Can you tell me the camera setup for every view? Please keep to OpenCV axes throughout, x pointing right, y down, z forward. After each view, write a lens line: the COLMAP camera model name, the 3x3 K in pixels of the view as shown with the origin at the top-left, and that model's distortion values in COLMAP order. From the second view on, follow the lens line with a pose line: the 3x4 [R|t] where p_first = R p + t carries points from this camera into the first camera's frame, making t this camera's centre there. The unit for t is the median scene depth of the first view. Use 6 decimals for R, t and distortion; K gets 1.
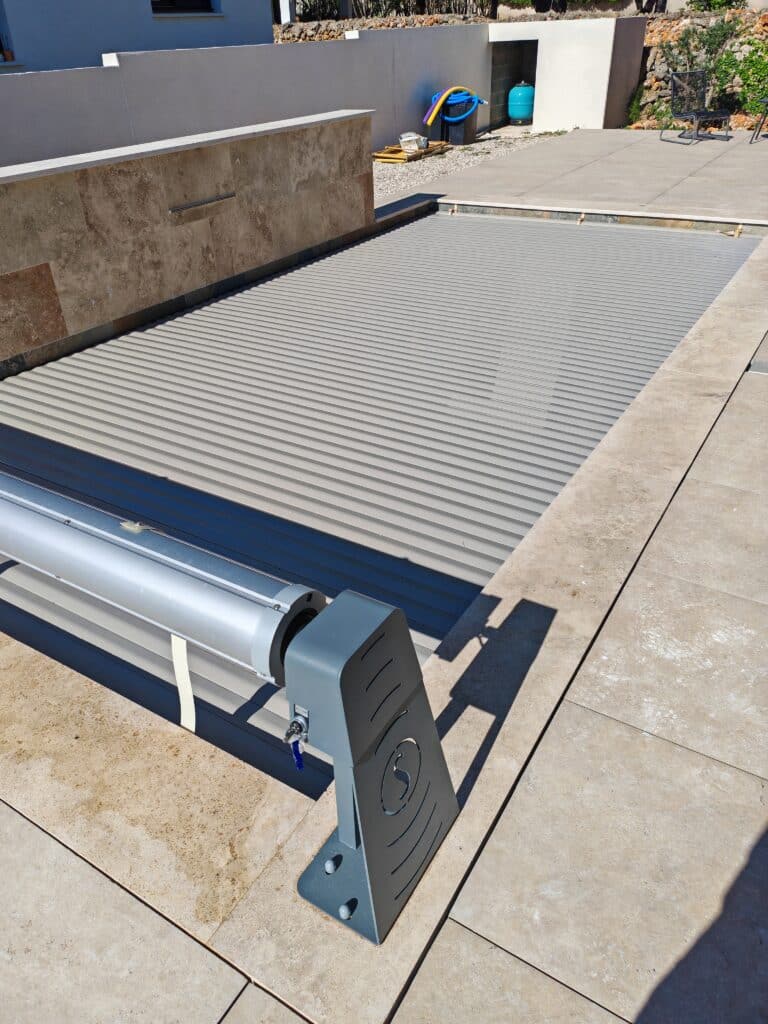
lens RADIAL K [[740.8, 0, 376.7], [0, 740.8, 513.2], [0, 0, 1]] dist [0.088399, -0.083548]
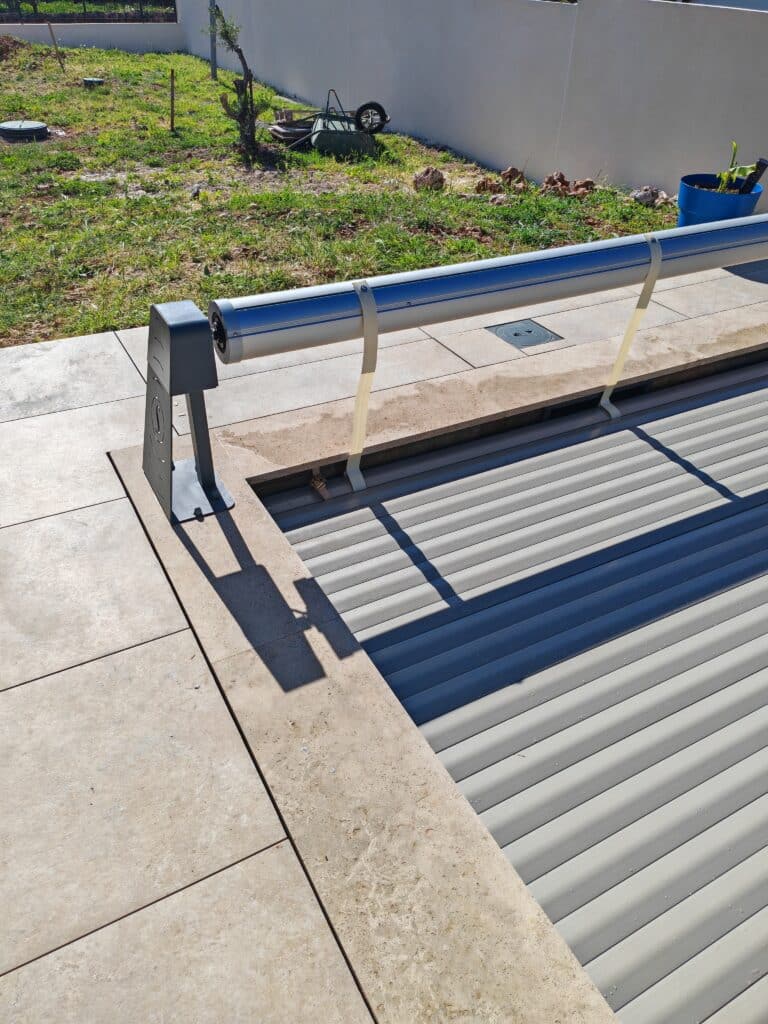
lens RADIAL K [[745.2, 0, 391.1], [0, 745.2, 506.7], [0, 0, 1]] dist [0.093318, -0.083985]
pose [[-0.480761, 0.535820, -0.694094, 0.253449], [-0.487657, 0.494481, 0.719499, -0.241553], [0.728738, 0.684387, 0.023570, 0.362864]]
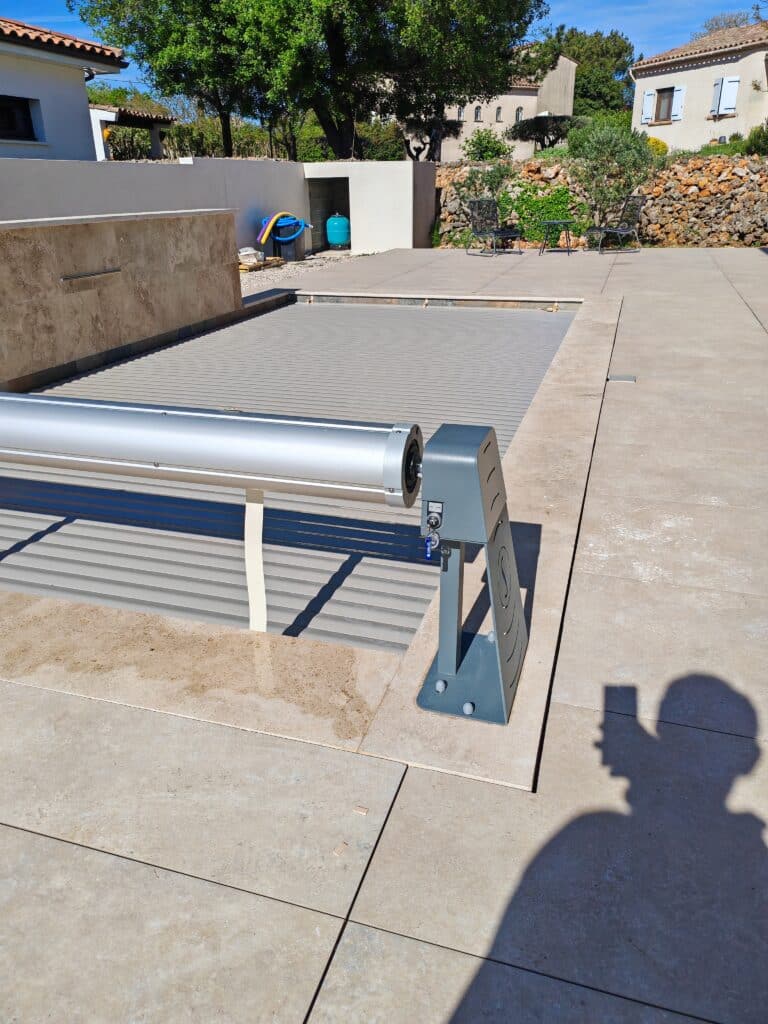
lens RADIAL K [[745.2, 0, 391.1], [0, 745.2, 506.7], [0, 0, 1]] dist [0.093318, -0.083985]
pose [[0.965468, -0.081361, 0.247491, -0.106528], [0.122351, 0.980304, -0.155027, 0.101005], [-0.230003, 0.179954, 0.956407, -0.030132]]
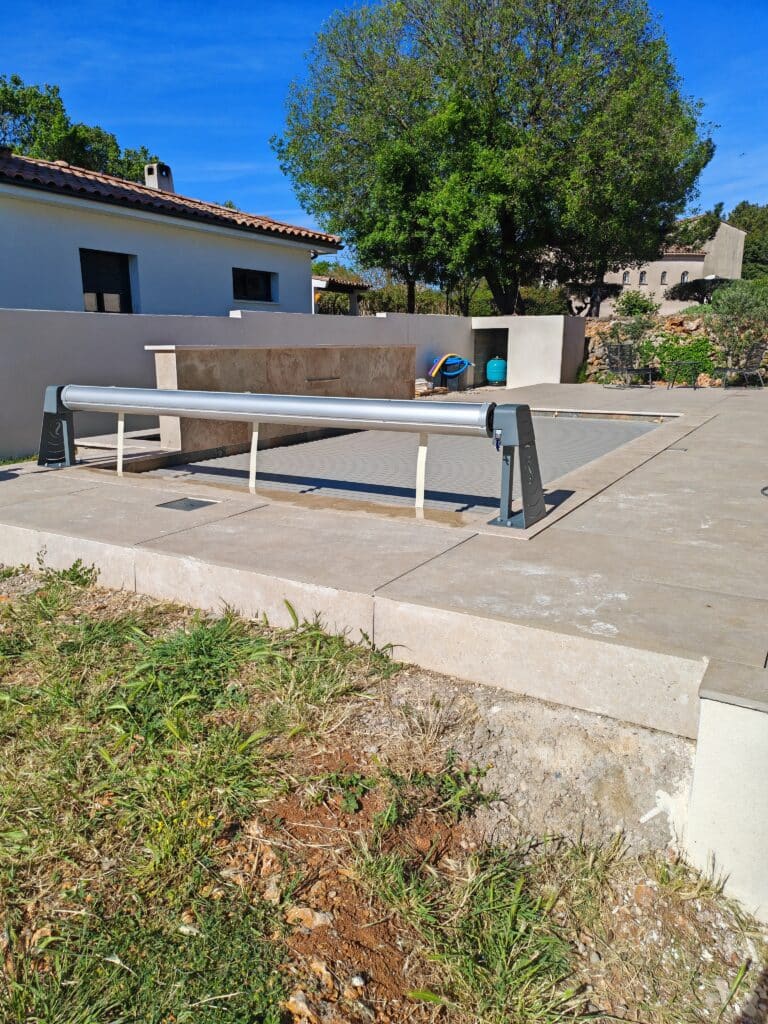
lens RADIAL K [[755.2, 0, 384.0], [0, 755.2, 512.0], [0, 0, 1]] dist [0.061338, -0.000130]
pose [[0.998629, 0.023696, 0.046686, -0.154336], [-0.006335, 0.939851, -0.341526, 0.358278], [-0.051971, 0.340762, 0.938712, -0.372574]]
